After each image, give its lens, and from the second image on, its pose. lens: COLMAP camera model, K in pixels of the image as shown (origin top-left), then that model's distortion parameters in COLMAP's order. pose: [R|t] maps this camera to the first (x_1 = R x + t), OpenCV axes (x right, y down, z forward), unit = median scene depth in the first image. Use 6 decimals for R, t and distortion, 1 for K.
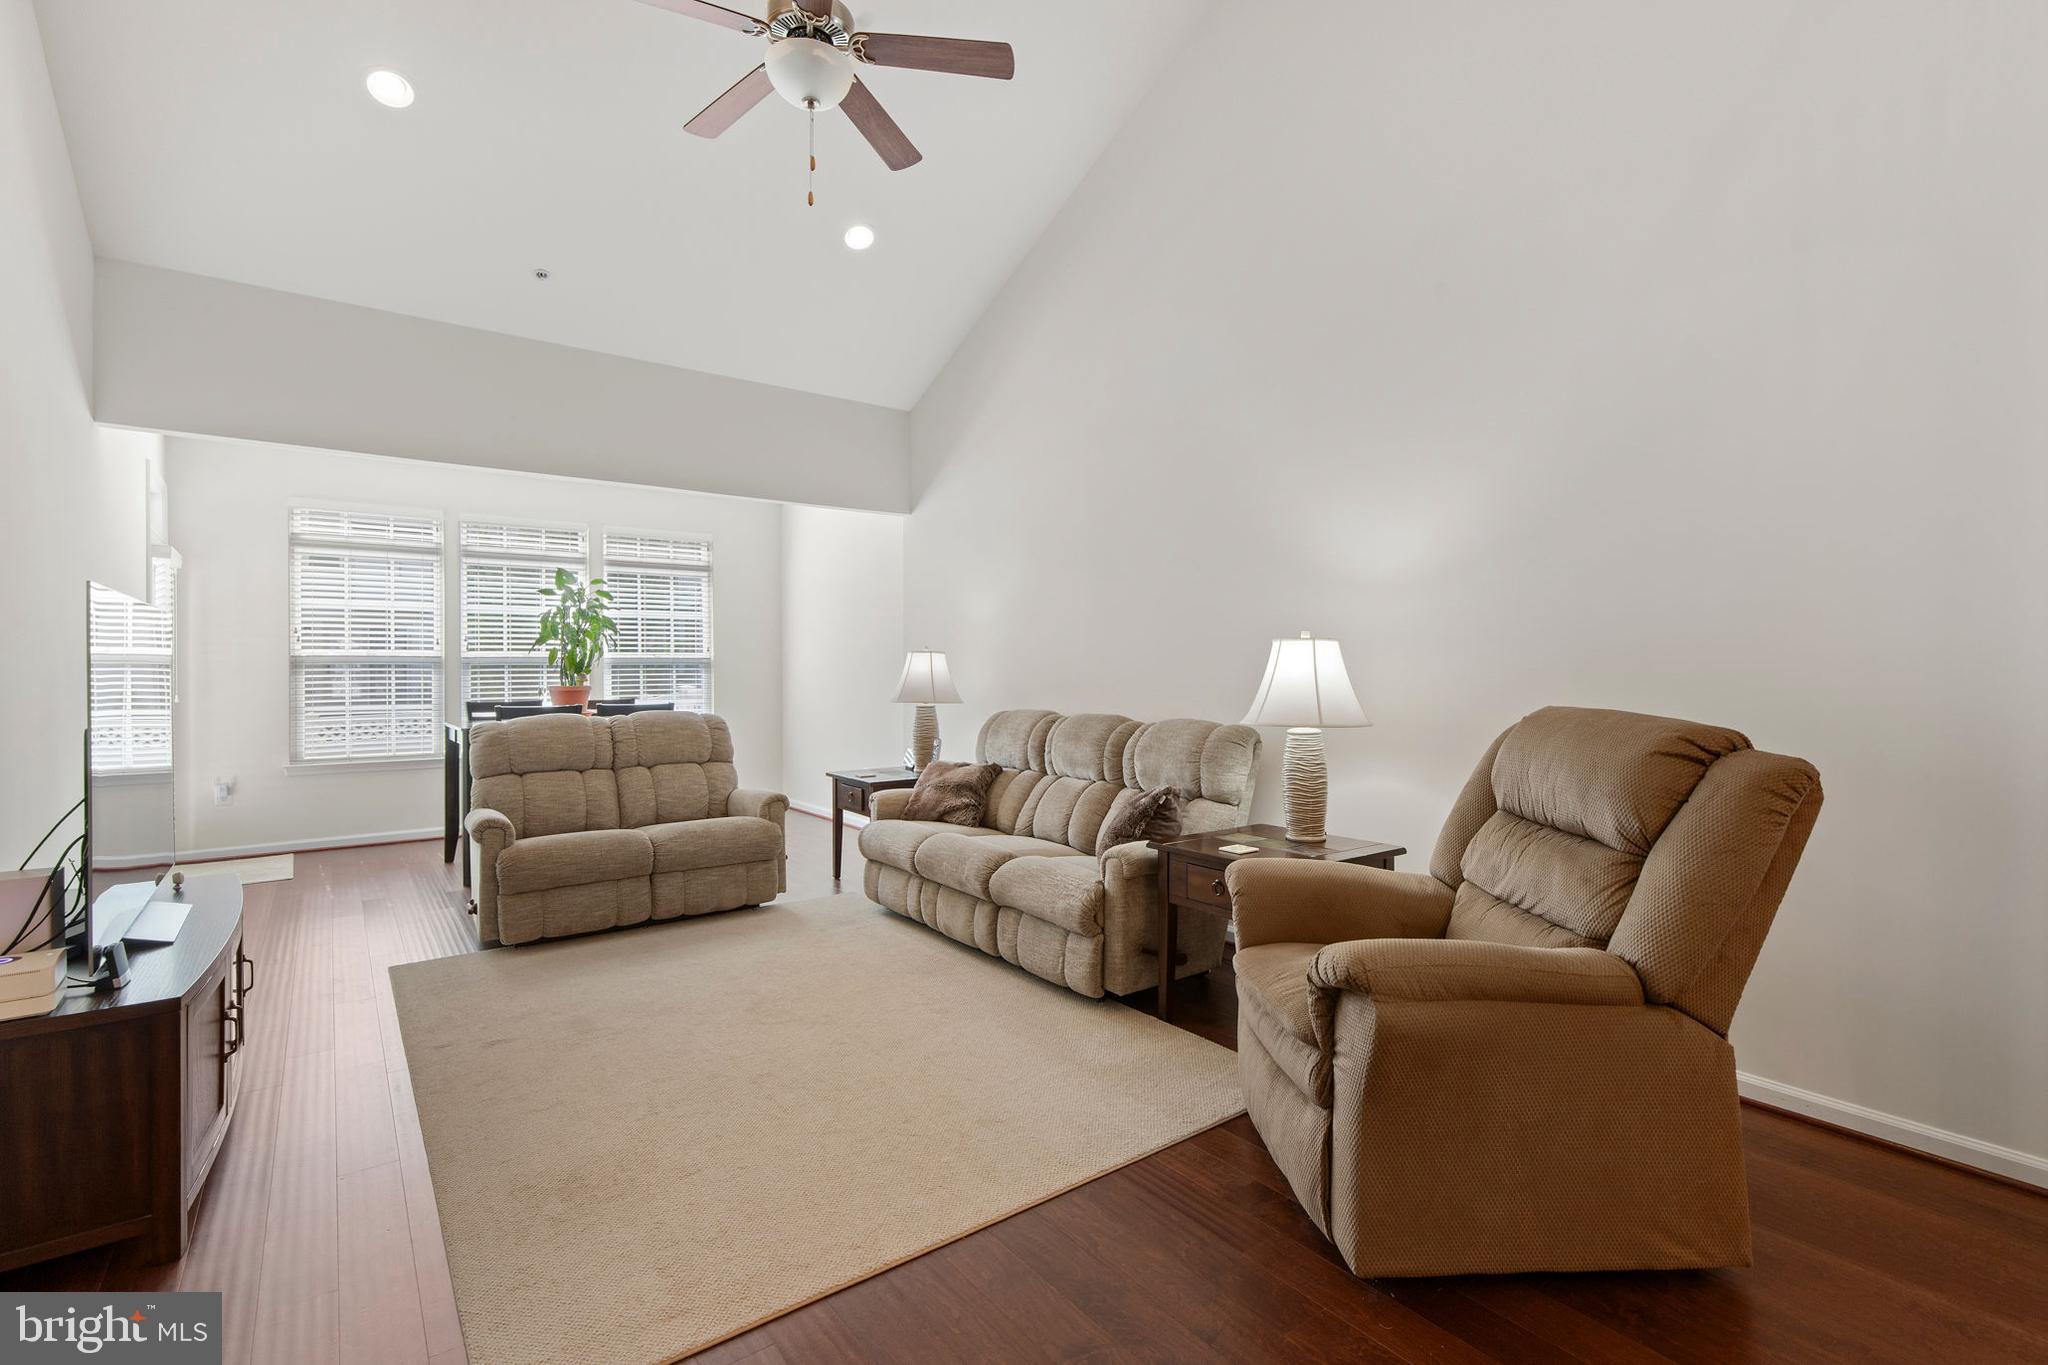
lens RADIAL K [[938.7, 0, 998.7], [0, 938.7, 656.9], [0, 0, 1]] dist [0.011032, -0.001097]
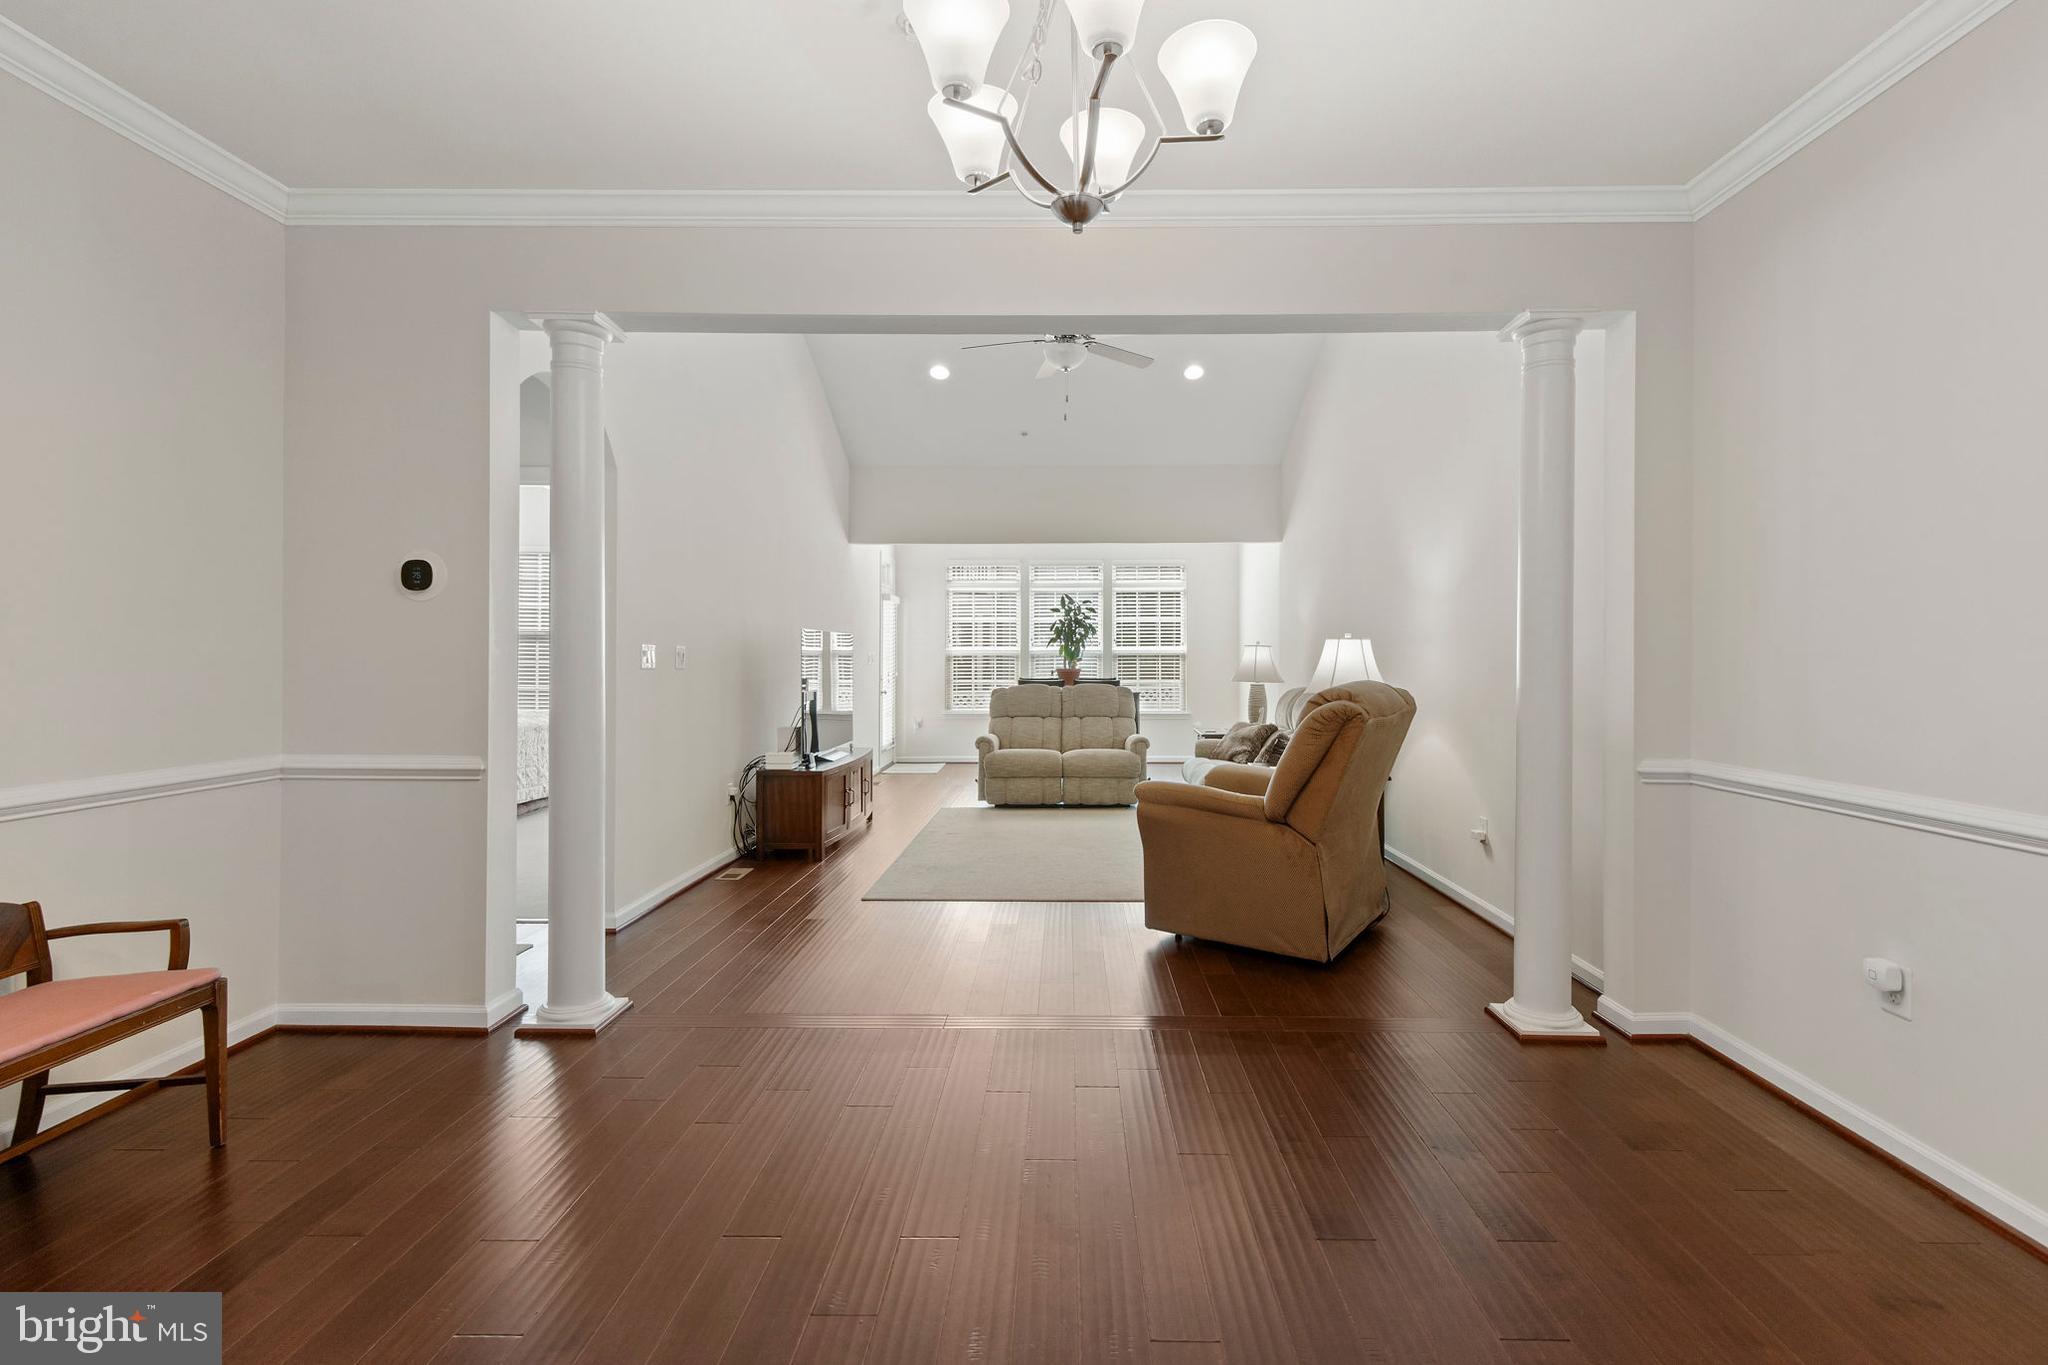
lens RADIAL K [[938.7, 0, 998.7], [0, 938.7, 656.9], [0, 0, 1]] dist [0.011032, -0.001097]
pose [[0.763228, -0.001234, -0.646128, 0.532293], [0.007720, 0.999944, 0.007210, -0.002401], [0.646083, -0.010491, 0.763195, -0.316529]]
